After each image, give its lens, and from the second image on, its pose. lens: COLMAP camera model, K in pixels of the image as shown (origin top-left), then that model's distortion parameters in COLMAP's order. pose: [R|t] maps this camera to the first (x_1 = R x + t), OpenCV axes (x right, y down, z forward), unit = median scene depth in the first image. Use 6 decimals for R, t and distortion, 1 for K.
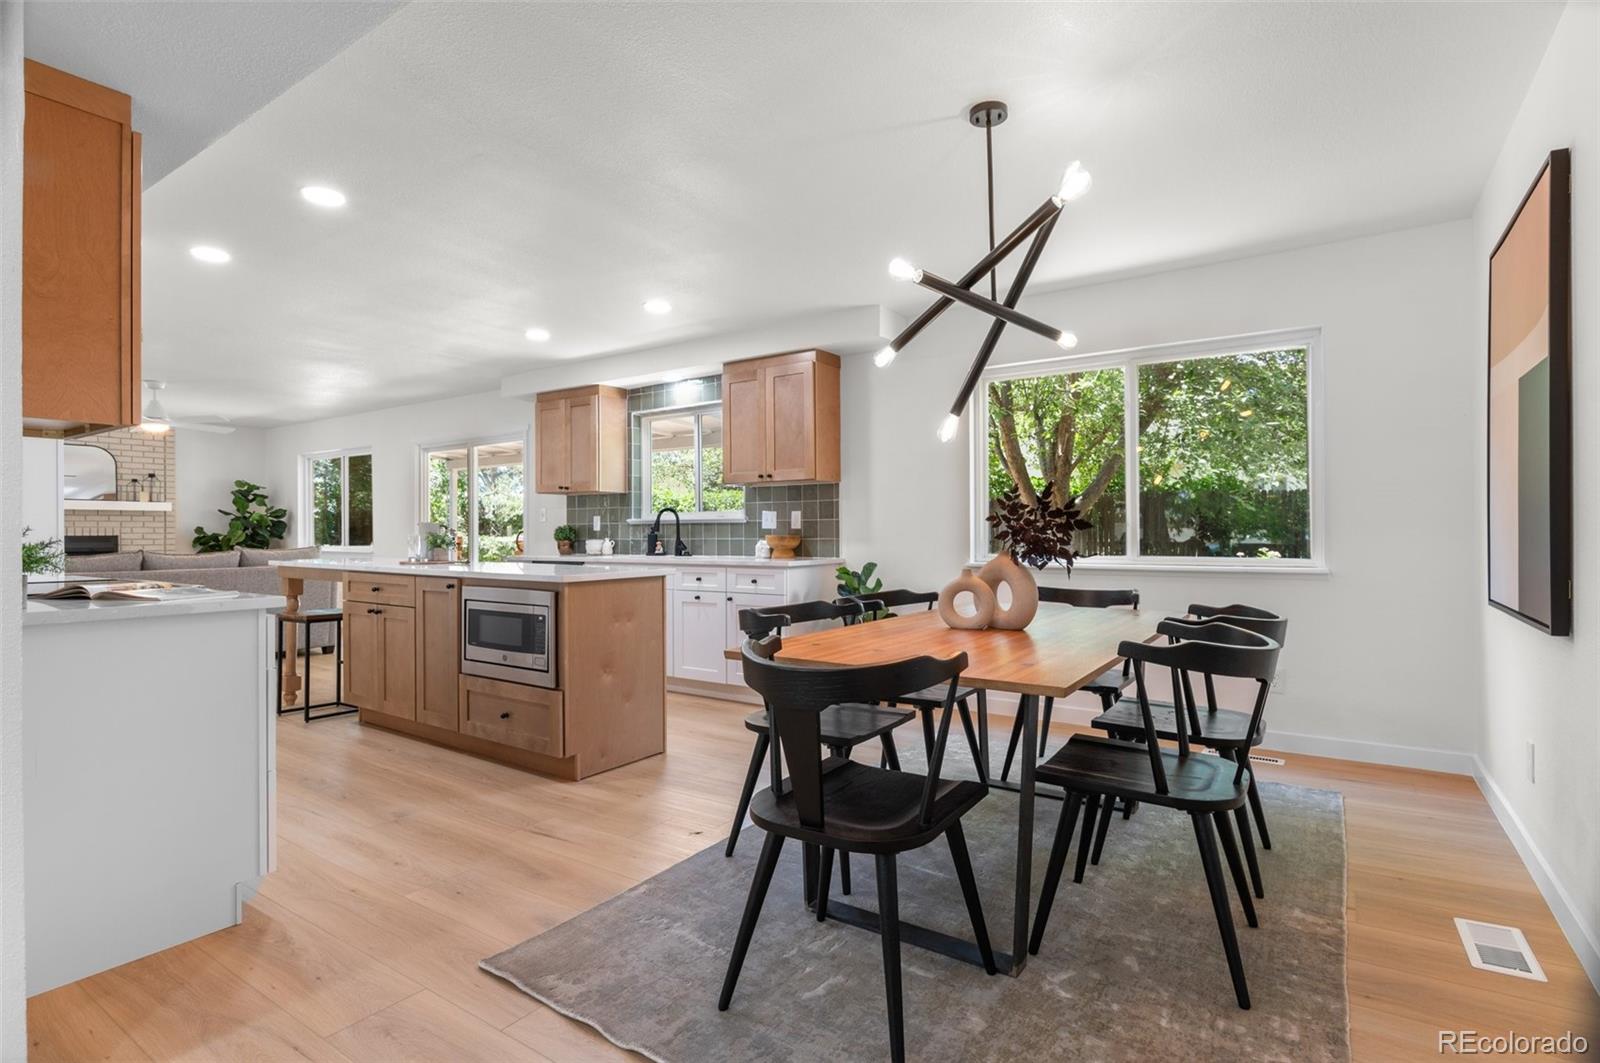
lens RADIAL K [[785.4, 0, 800.0], [0, 785.4, 531.5], [0, 0, 1]] dist [0.000573, -0.008374]
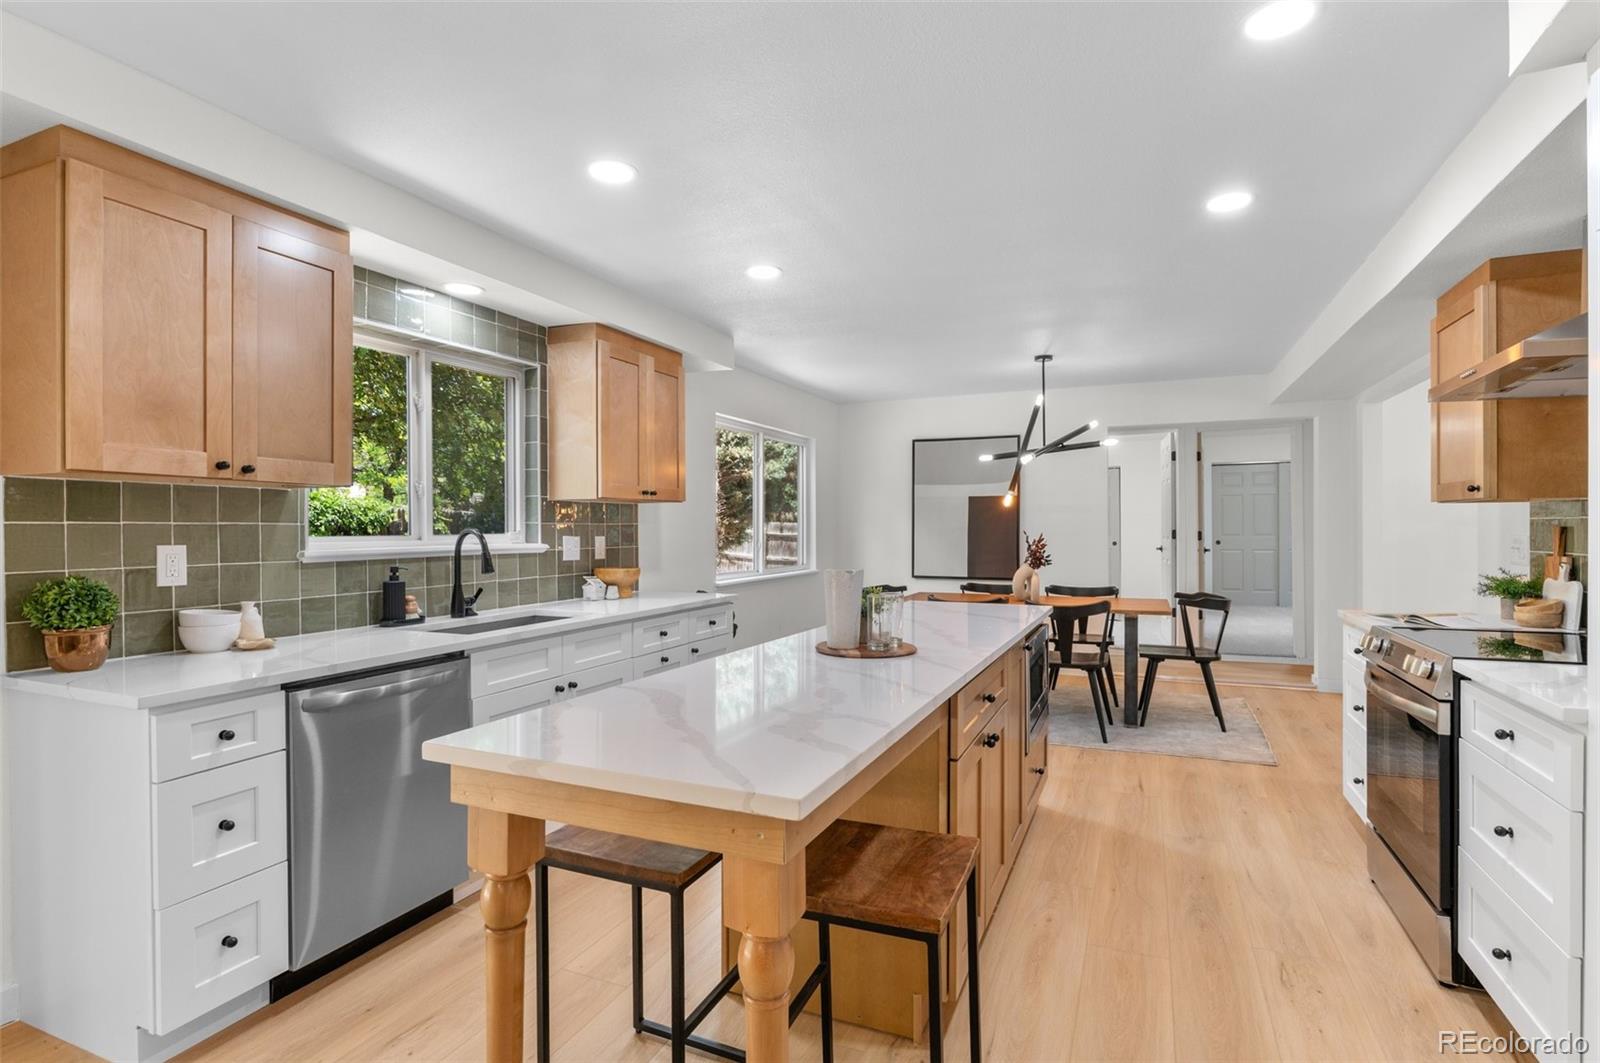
lens RADIAL K [[785.4, 0, 800.0], [0, 785.4, 531.5], [0, 0, 1]] dist [0.000573, -0.008374]
pose [[-0.188554, -0.002073, 0.982061, -0.887914], [0.004449, 0.999986, 0.002965, -0.035035], [-0.982053, 0.004928, -0.188542, 1.052460]]
